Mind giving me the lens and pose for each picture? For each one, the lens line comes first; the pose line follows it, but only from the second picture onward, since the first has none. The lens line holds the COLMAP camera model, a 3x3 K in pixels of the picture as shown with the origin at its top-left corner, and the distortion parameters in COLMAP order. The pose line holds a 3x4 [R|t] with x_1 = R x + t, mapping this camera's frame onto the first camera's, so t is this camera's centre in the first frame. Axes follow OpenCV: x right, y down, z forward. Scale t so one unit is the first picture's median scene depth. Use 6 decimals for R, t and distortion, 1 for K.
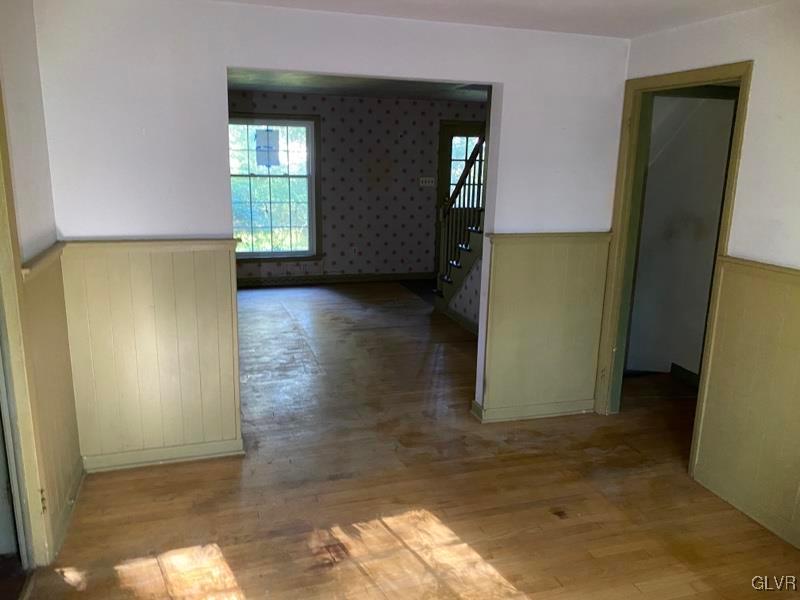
lens RADIAL K [[611.0, 0, 400.7], [0, 611.0, 301.8], [0, 0, 1]] dist [0.066264, -0.089484]
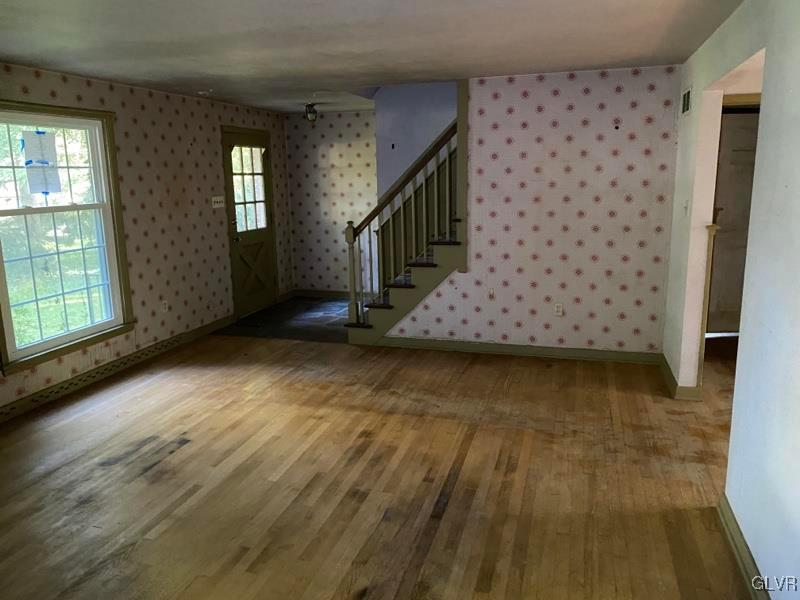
lens RADIAL K [[611.0, 0, 400.2], [0, 611.0, 298.9], [0, 0, 1]] dist [0.066264, -0.089484]
pose [[0.556598, -0.197762, 0.806901, -0.515096], [0.219777, 0.971703, 0.086552, -0.097377], [-0.801185, 0.129163, 0.584312, 0.386892]]
